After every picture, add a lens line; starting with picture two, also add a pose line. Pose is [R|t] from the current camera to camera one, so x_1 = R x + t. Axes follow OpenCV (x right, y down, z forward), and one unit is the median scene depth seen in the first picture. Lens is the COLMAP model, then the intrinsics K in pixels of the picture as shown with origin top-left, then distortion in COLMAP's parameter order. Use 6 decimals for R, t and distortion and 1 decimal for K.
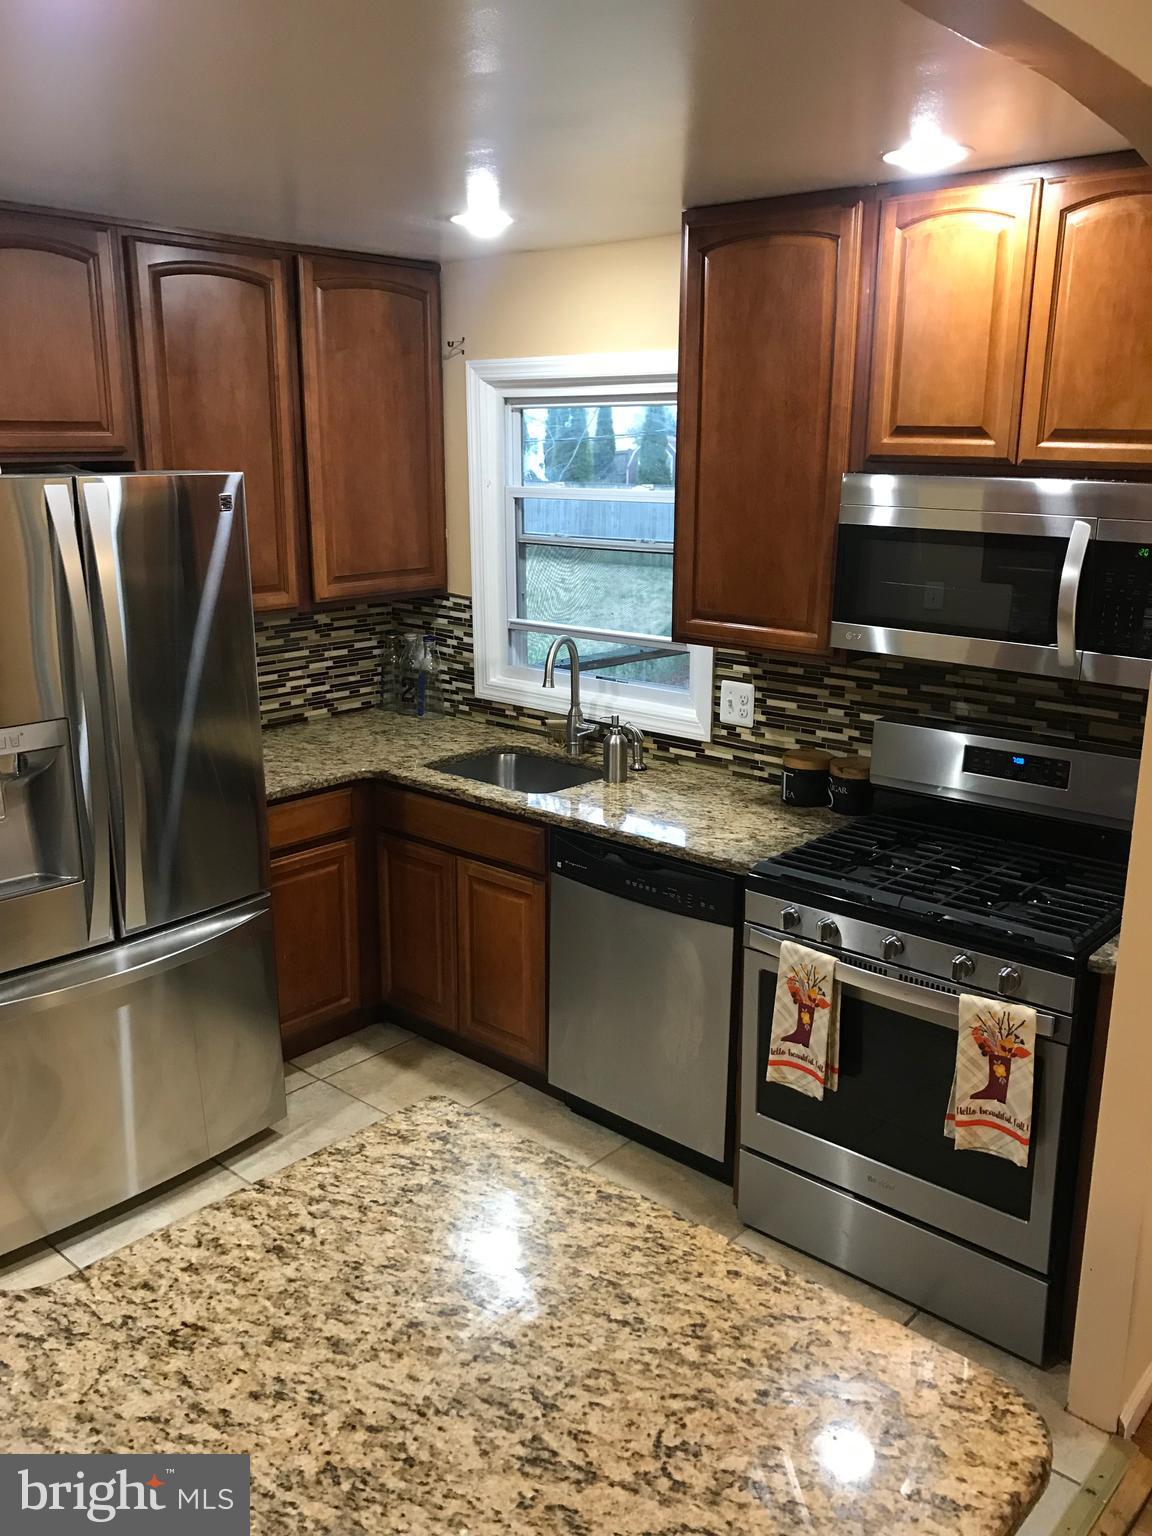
lens RADIAL K [[1262.4, 0, 587.0], [0, 1262.4, 768.3], [0, 0, 1]] dist [0.102201, -0.230010]
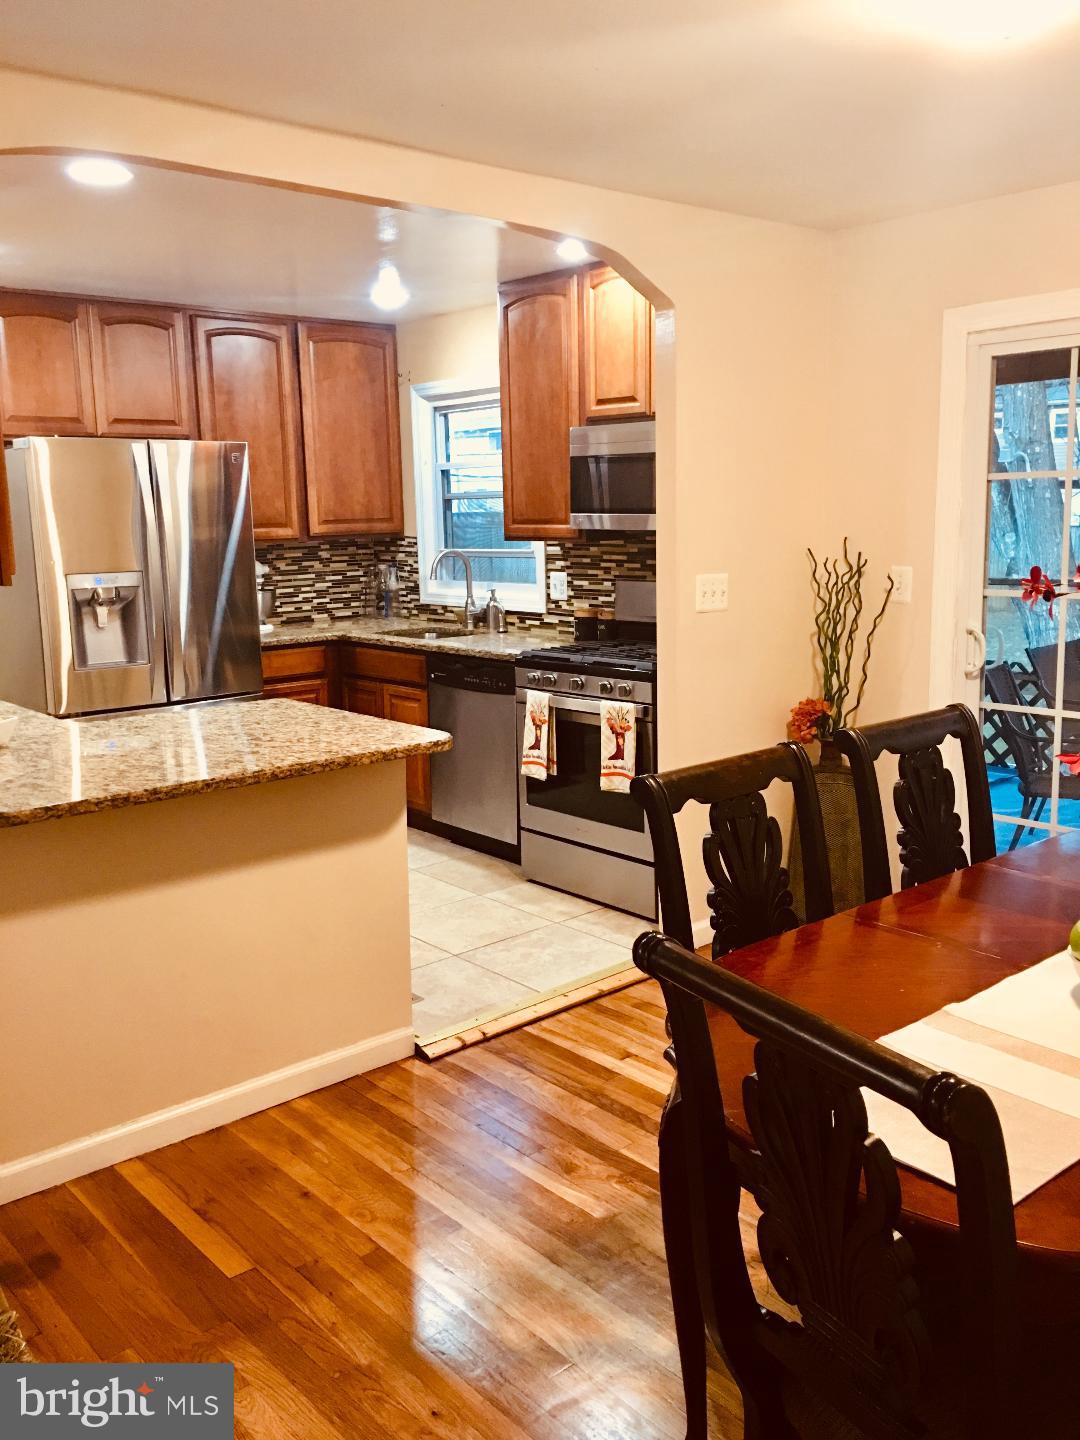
lens RADIAL K [[1240.7, 0, 546.3], [0, 1240.7, 716.3], [0, 0, 1]] dist [0.090570, -0.115235]
pose [[0.989846, -0.003777, -0.142091, 0.367597], [-0.008403, 0.996344, -0.085021, 0.275780], [0.141892, 0.085352, 0.986196, -0.585639]]
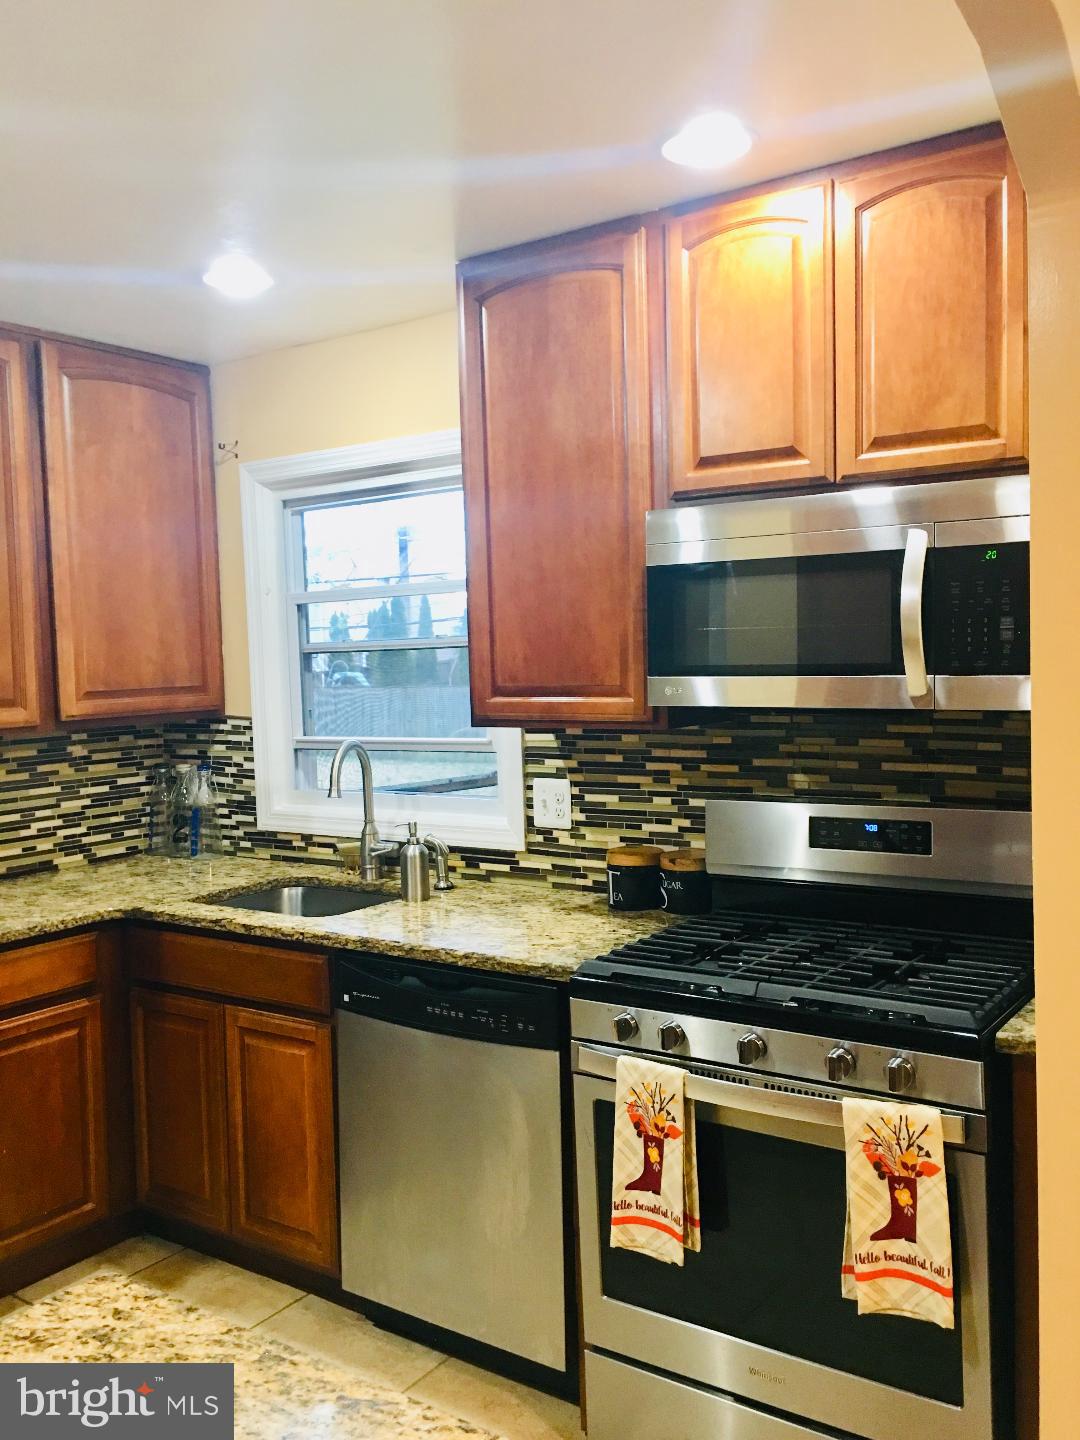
lens RADIAL K [[1240.7, 0, 546.3], [0, 1240.7, 716.3], [0, 0, 1]] dist [0.090570, -0.115235]
pose [[0.993704, -0.040638, 0.104406, 0.031180], [0.061188, 0.977493, -0.201899, 0.072380], [-0.093851, 0.207016, 0.973826, 0.168285]]
